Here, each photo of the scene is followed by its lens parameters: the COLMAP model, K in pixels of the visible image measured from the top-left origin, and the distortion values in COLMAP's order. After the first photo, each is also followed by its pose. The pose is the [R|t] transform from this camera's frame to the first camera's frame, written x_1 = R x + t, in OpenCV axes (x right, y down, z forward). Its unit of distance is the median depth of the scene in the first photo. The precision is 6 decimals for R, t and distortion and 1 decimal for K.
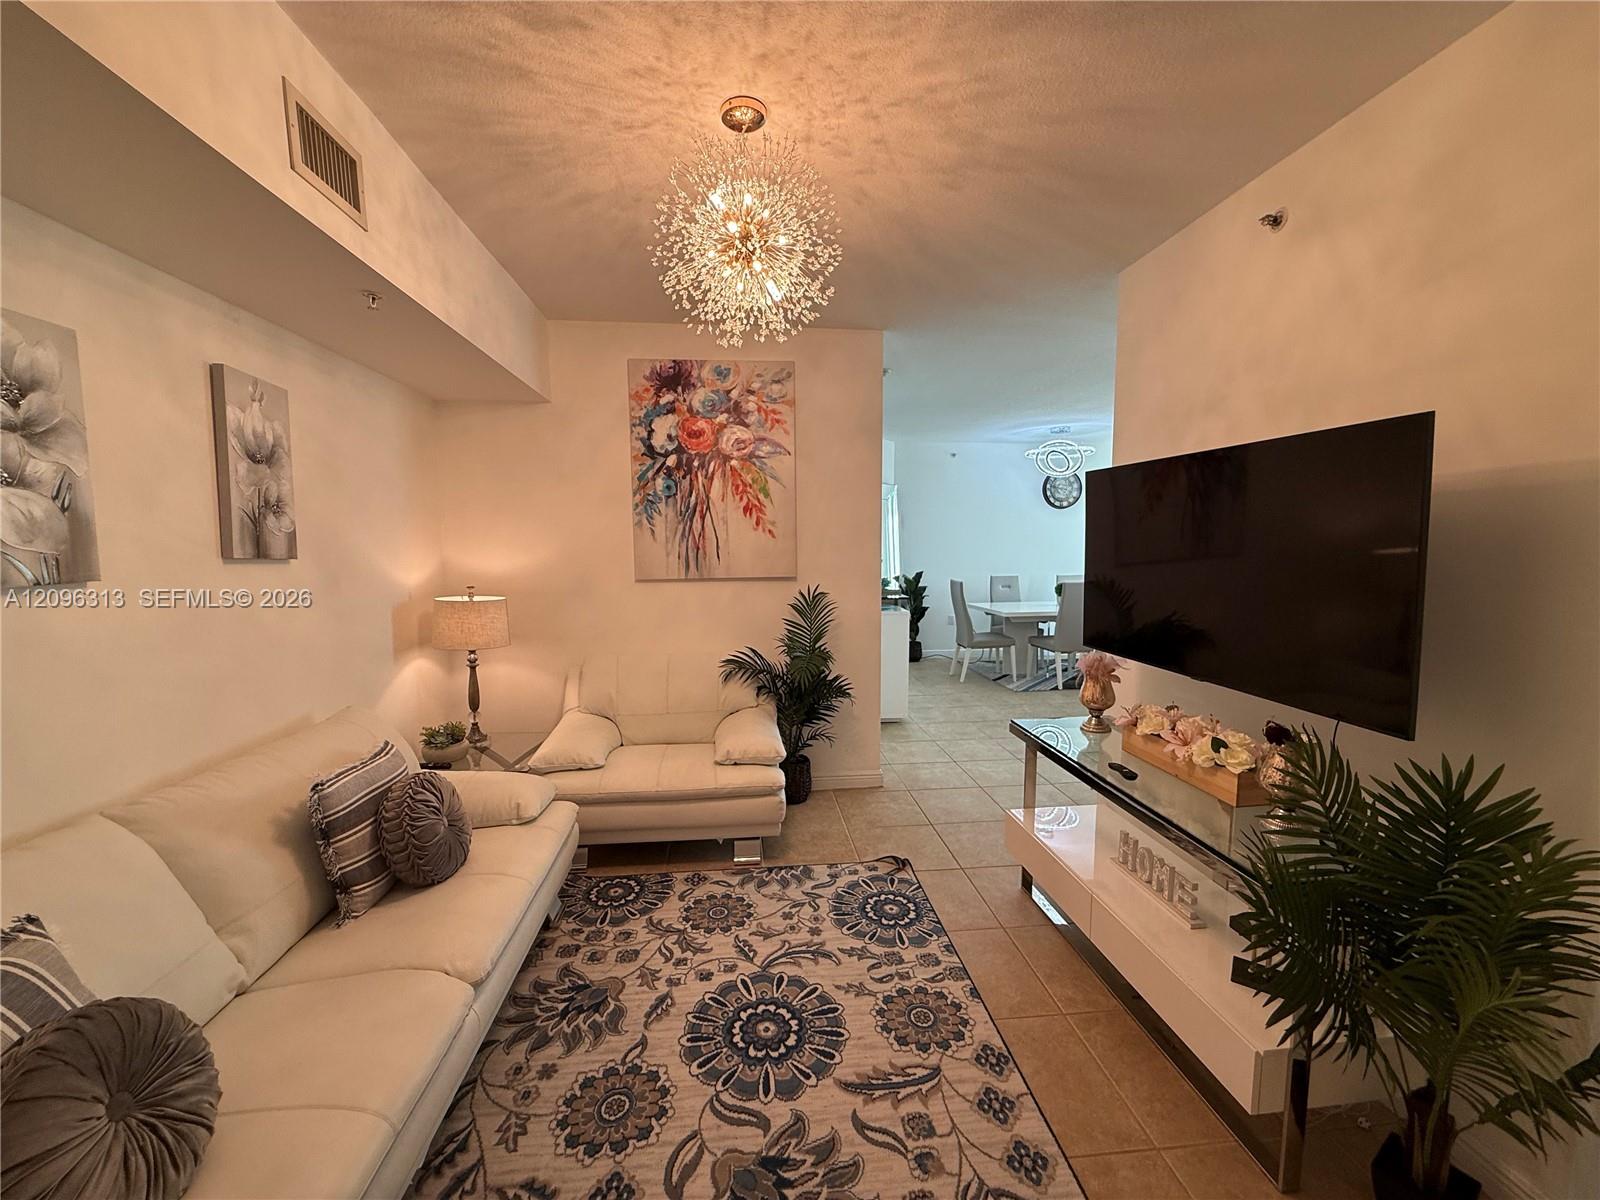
lens RADIAL K [[633.1, 0, 797.2], [0, 633.1, 599.4], [0, 0, 1]] dist [-0.001831, 0.000394]
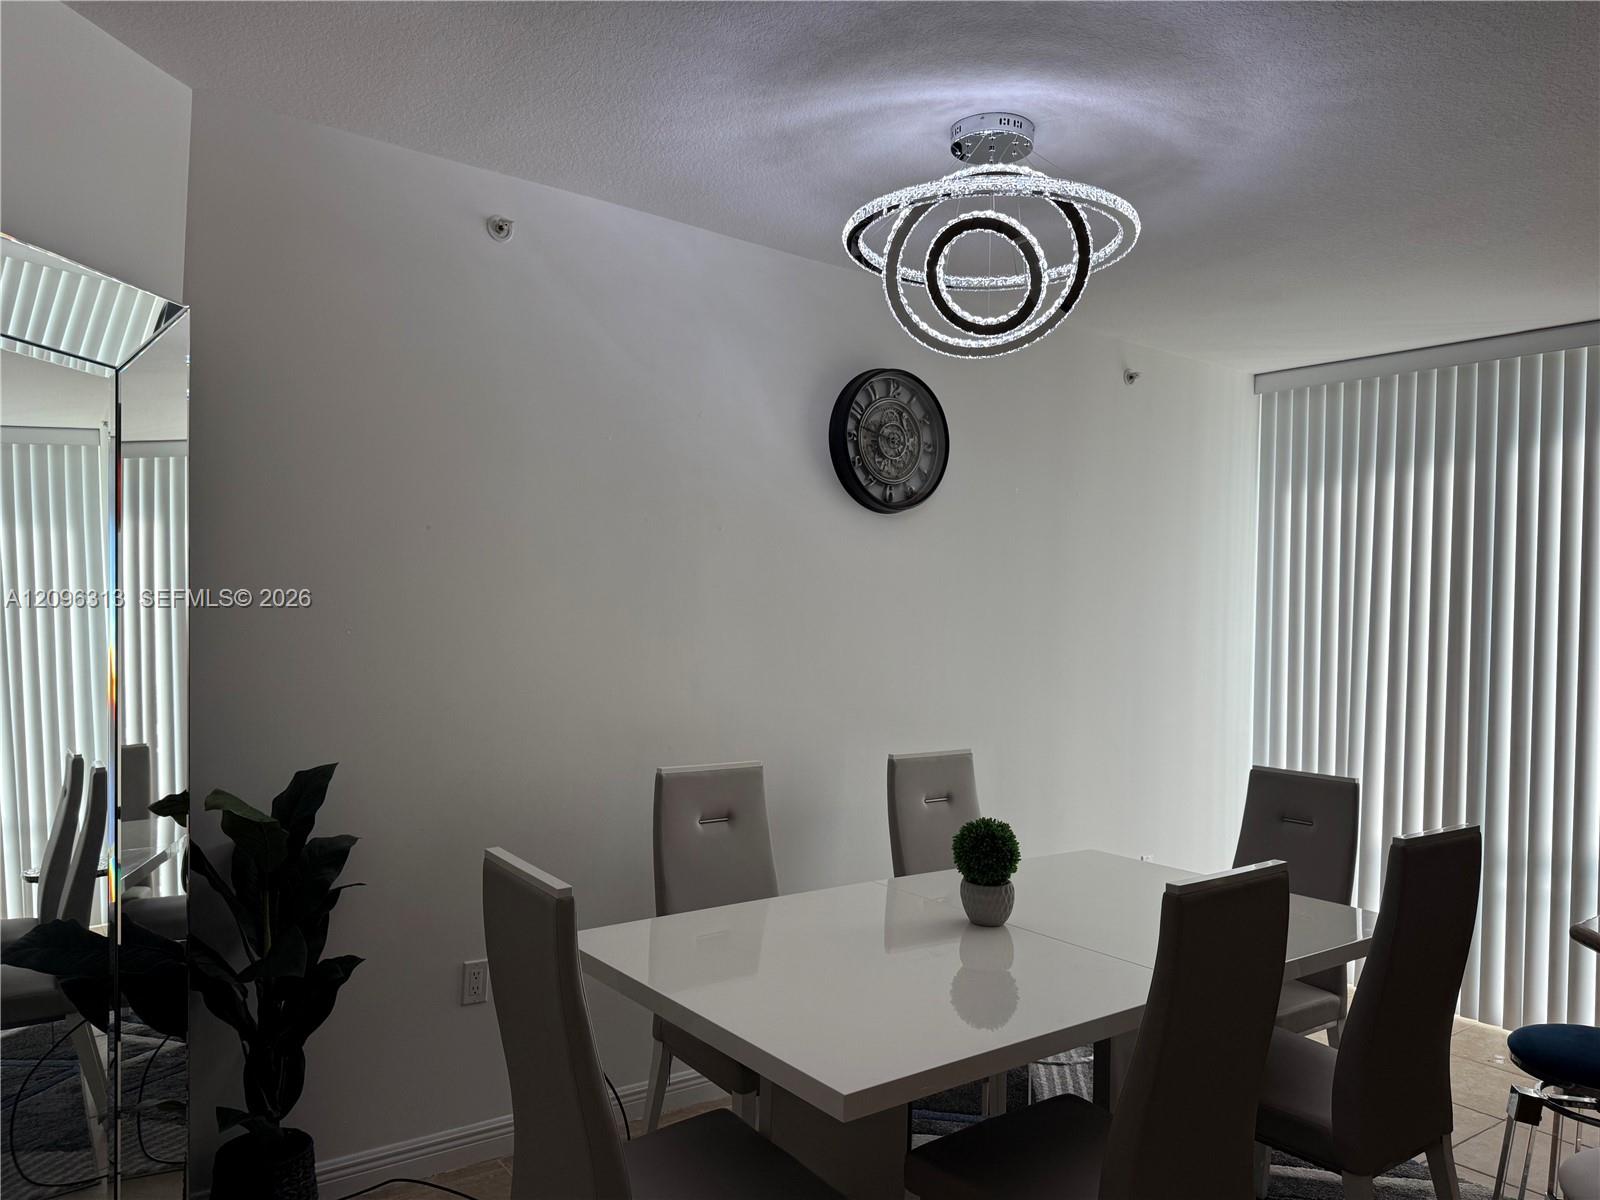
lens RADIAL K [[1115.8, 0, 800.0], [0, 1115.8, 600.0], [0, 0, 1]] dist [-0.004835, -0.006769]
pose [[0.865883, 0.041521, 0.498520, 0.336368], [0.007669, 0.995330, -0.096221, -0.135464], [-0.500187, 0.087139, 0.861522, 1.413568]]
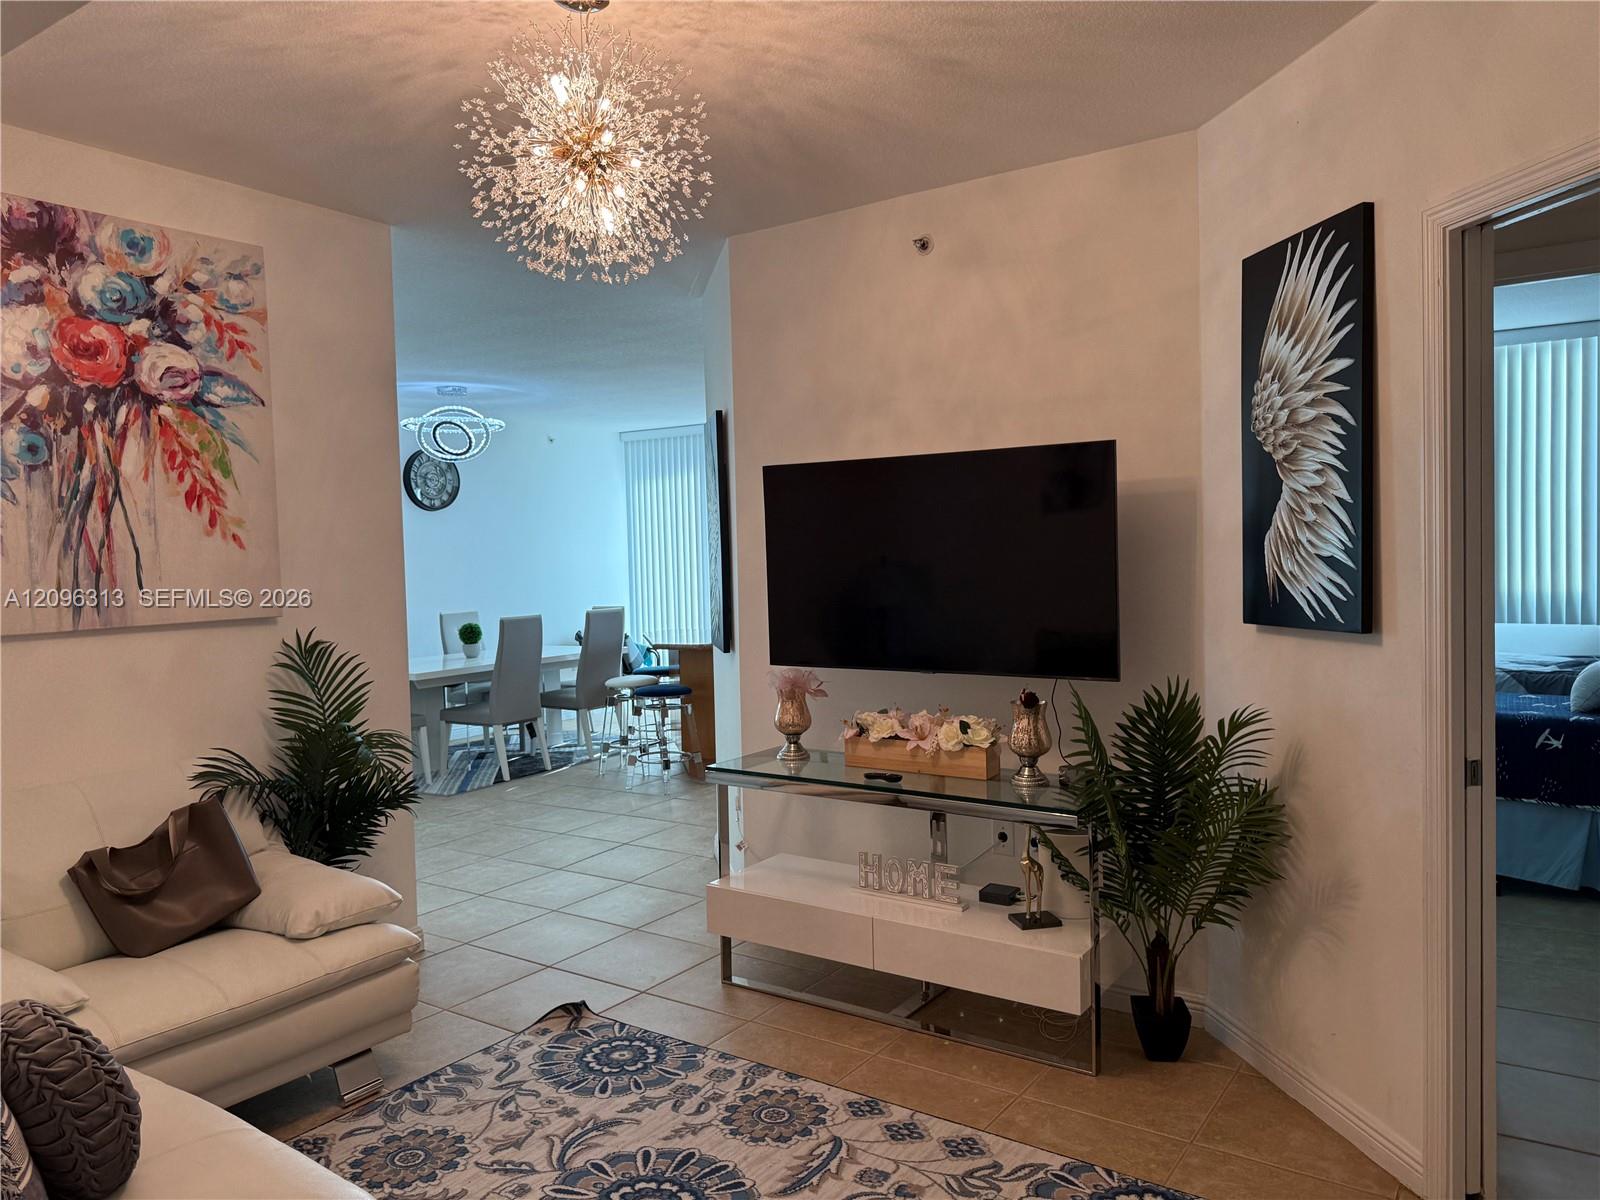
lens RADIAL K [[1124.2, 0, 797.5], [0, 1124.2, 593.8], [0, 0, 1]] dist [0.002278, -0.007827]
pose [[0.648348, -0.039000, 0.760345, -0.494324], [0.093715, 0.995181, -0.028865, 0.018417], [-0.755555, 0.089970, 0.648878, -0.017105]]
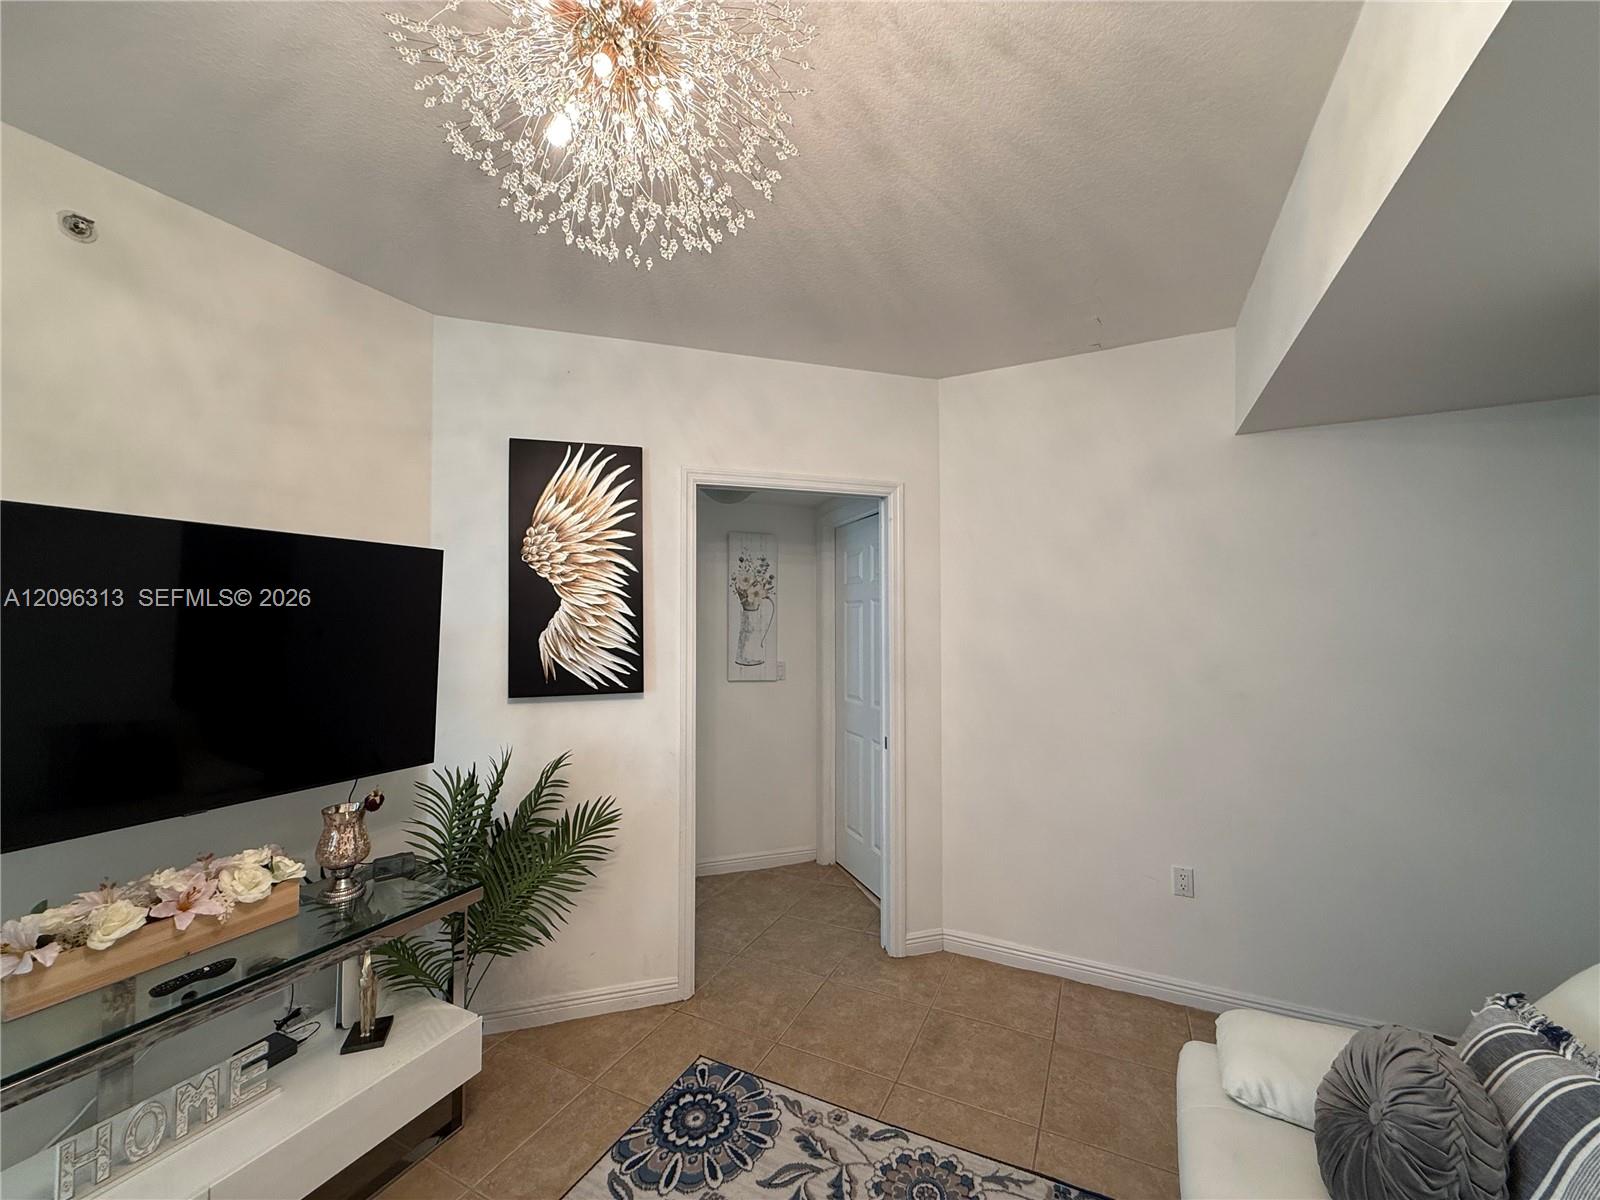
lens RADIAL K [[633.1, 0, 797.2], [0, 633.1, 599.4], [0, 0, 1]] dist [-0.001831, 0.000394]
pose [[-0.839904, 0.024489, 0.542183, -0.230003], [0.058399, 0.997259, 0.045423, -0.070459], [-0.539585, 0.069814, -0.839032, 0.691112]]
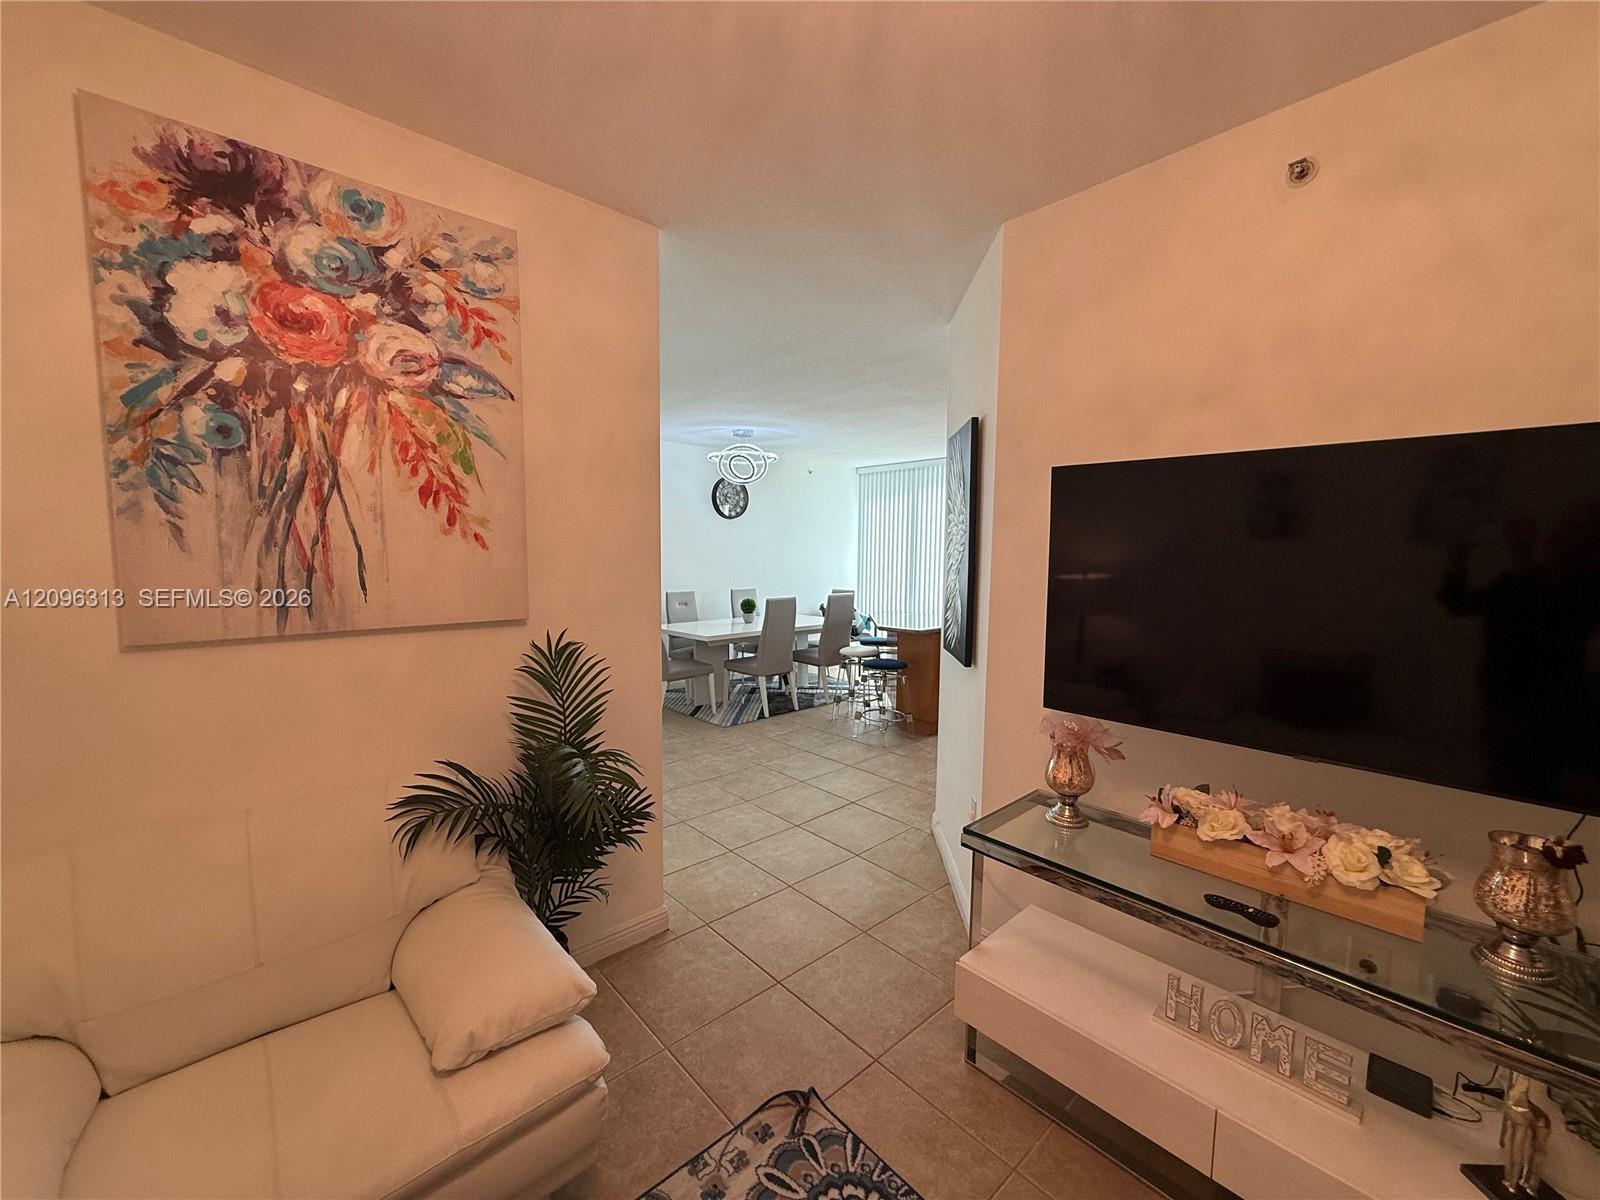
lens RADIAL K [[633.1, 0, 797.2], [0, 633.1, 599.4], [0, 0, 1]] dist [-0.001831, 0.000394]
pose [[0.807601, -0.033141, 0.588798, -0.145825], [0.040494, 0.999180, 0.000697, -0.045303], [-0.588338, 0.023280, 0.808280, 0.422227]]
